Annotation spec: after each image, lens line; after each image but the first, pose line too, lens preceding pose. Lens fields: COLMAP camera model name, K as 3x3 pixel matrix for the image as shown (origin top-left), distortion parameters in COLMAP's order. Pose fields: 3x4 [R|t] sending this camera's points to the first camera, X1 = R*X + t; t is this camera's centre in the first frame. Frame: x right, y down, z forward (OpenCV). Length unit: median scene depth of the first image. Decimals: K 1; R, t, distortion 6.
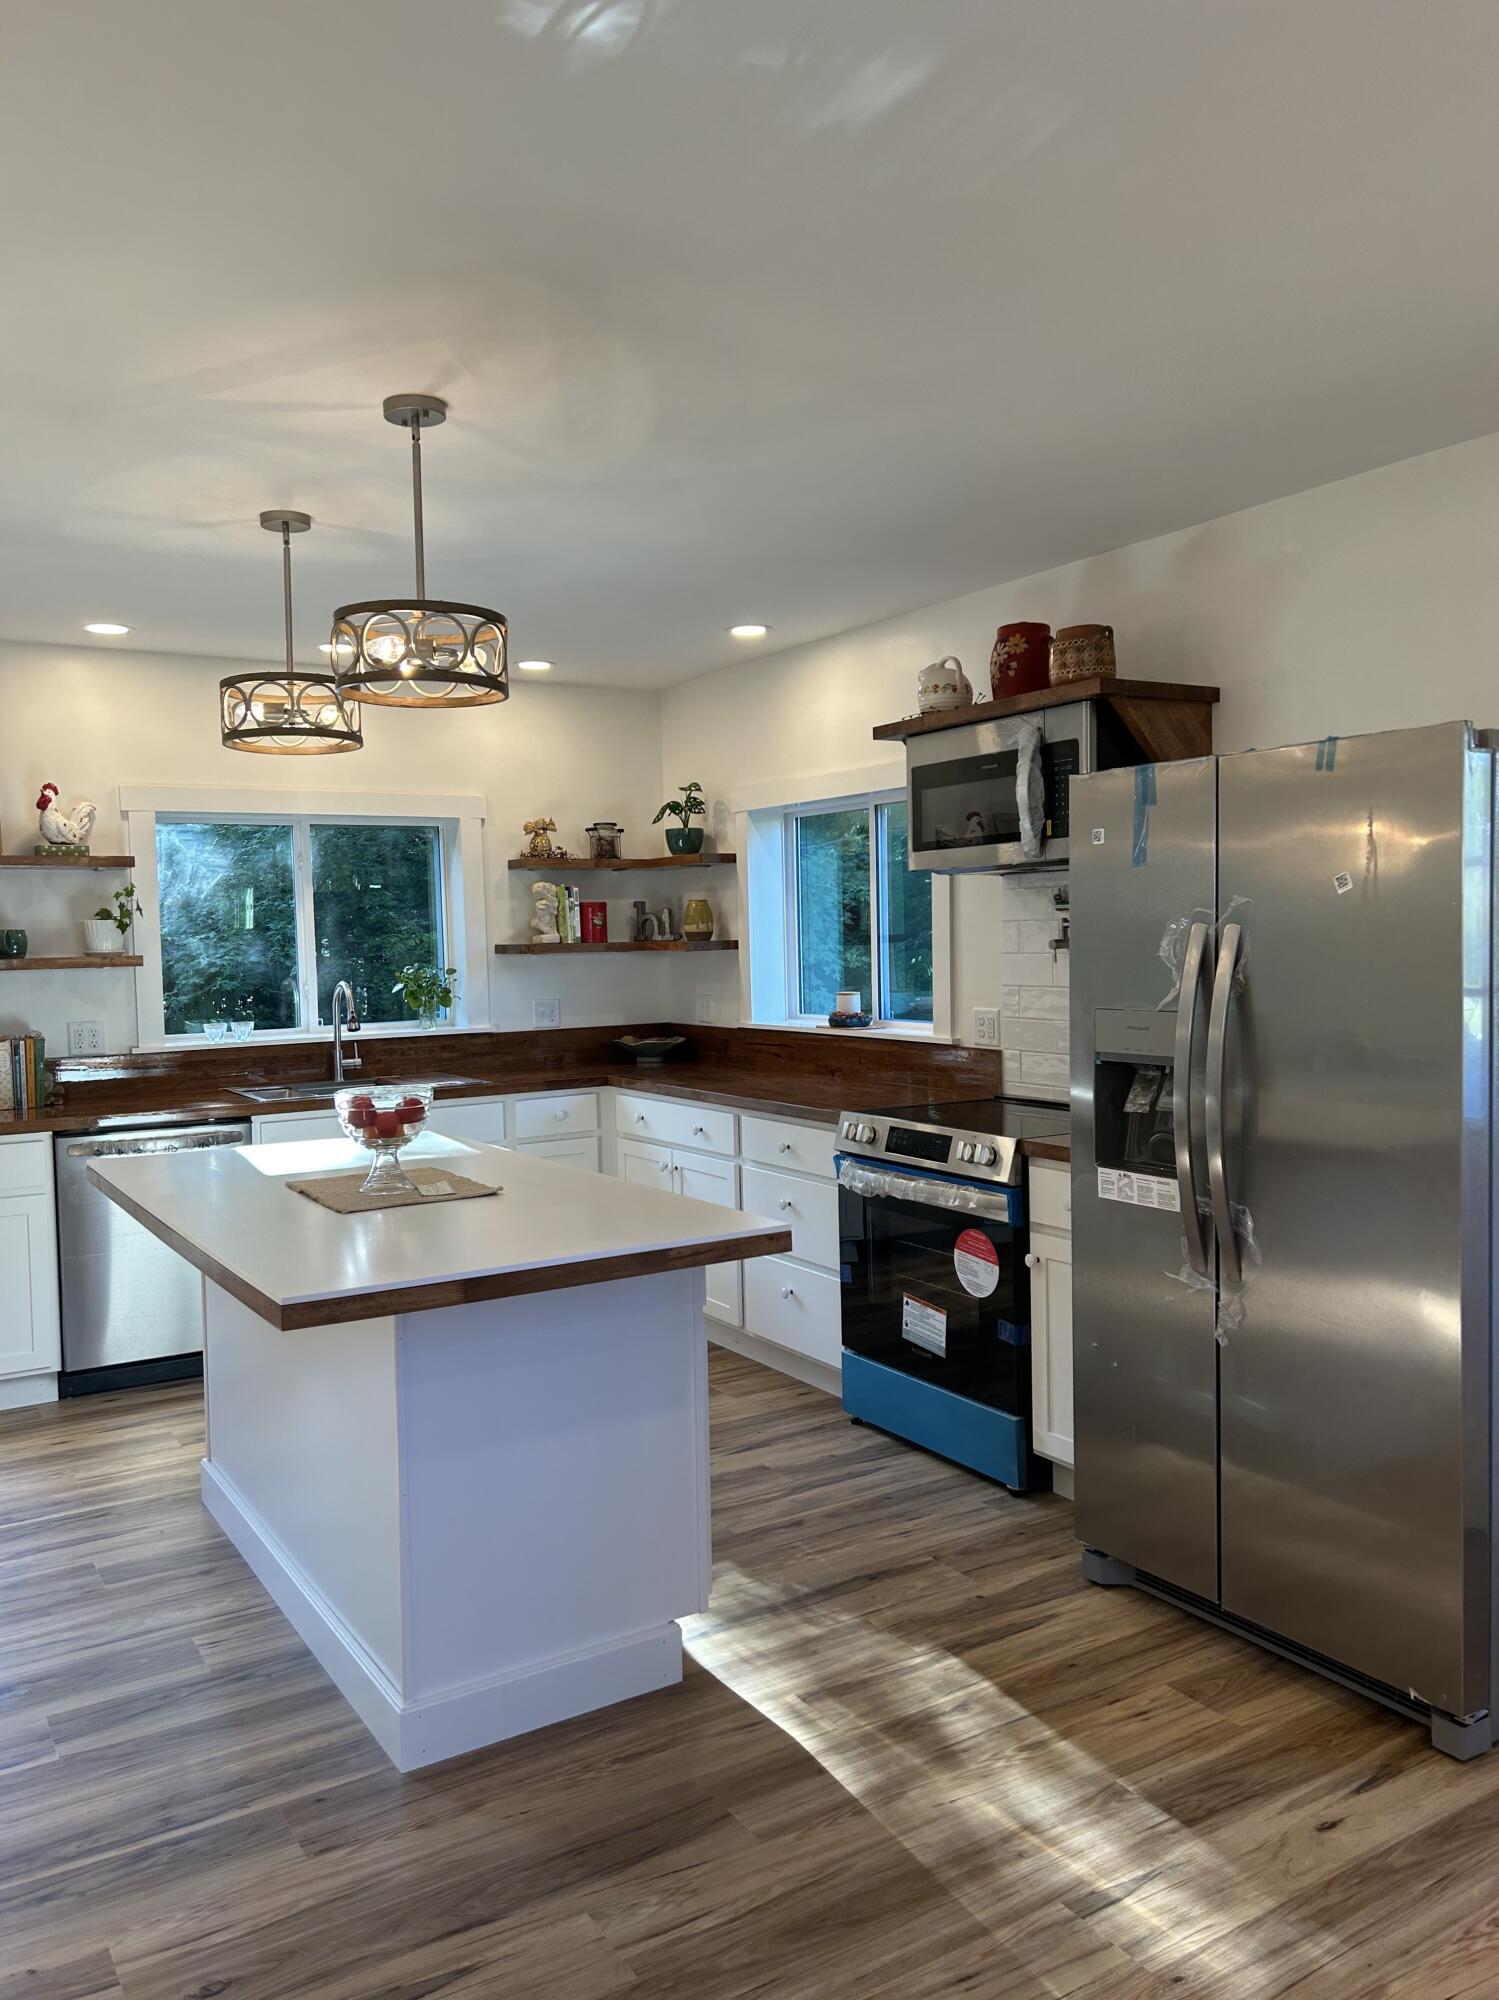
lens RADIAL K [[1502.2, 0, 755.8], [0, 1502.2, 1005.7], [0, 0, 1]] dist [0.077003, -0.063355]
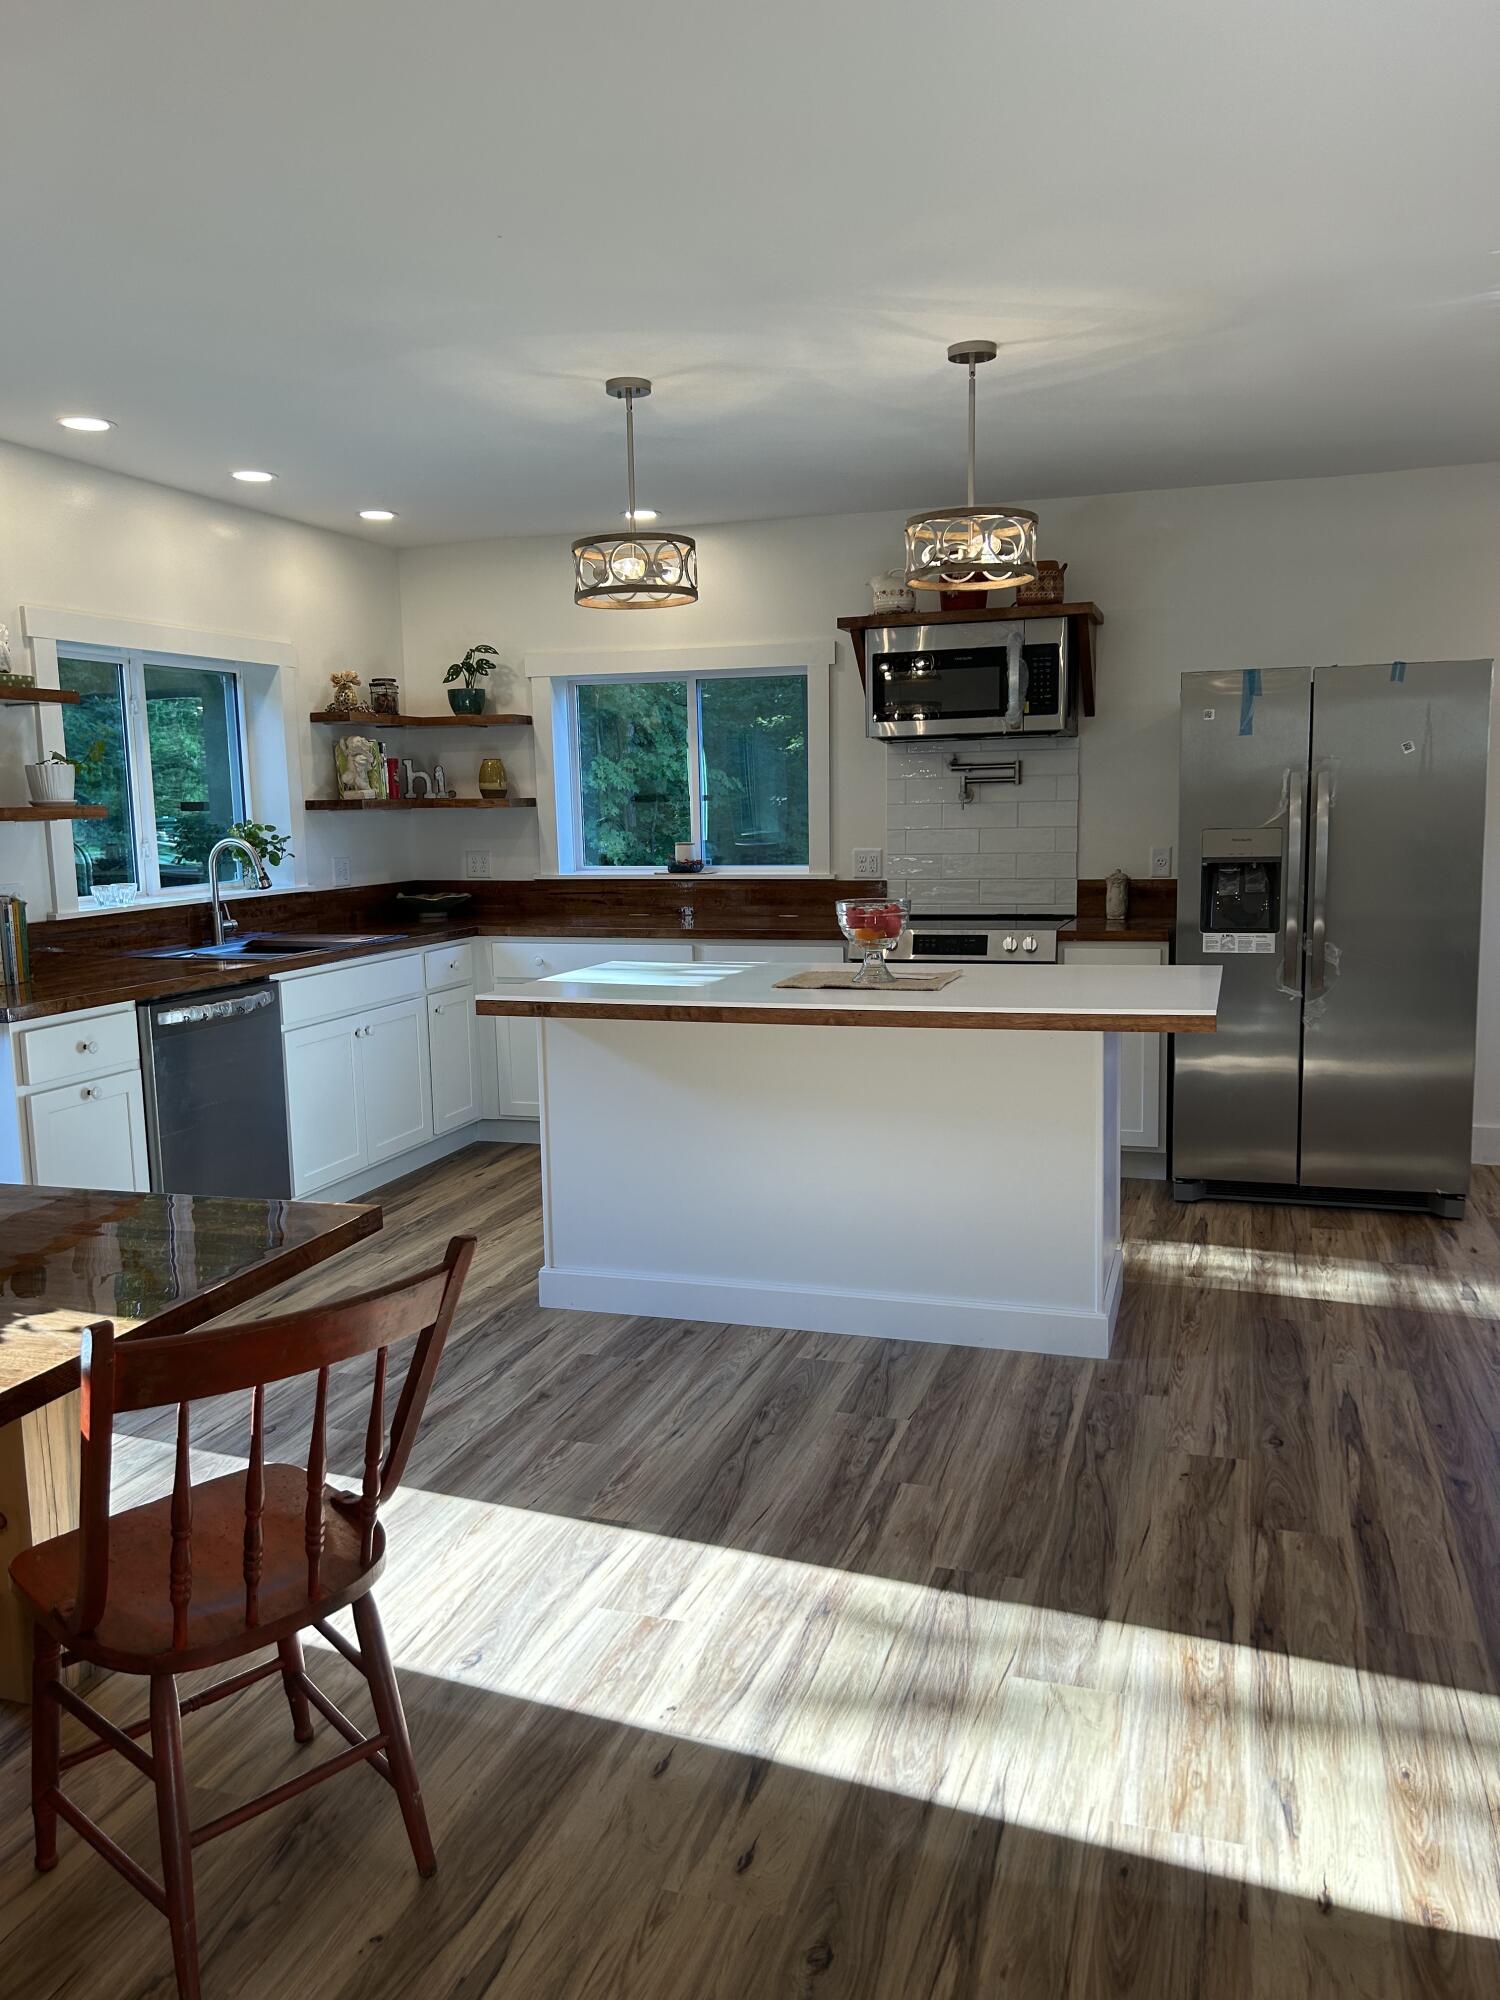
lens RADIAL K [[1502.2, 0, 767.7], [0, 1502.2, 1000.5], [0, 0, 1]] dist [0.077003, -0.063355]
pose [[0.757387, -0.081259, 0.647890, -0.629796], [0.034627, 0.995828, 0.084419, 0.016785], [-0.652047, -0.041503, 0.757042, 0.068202]]
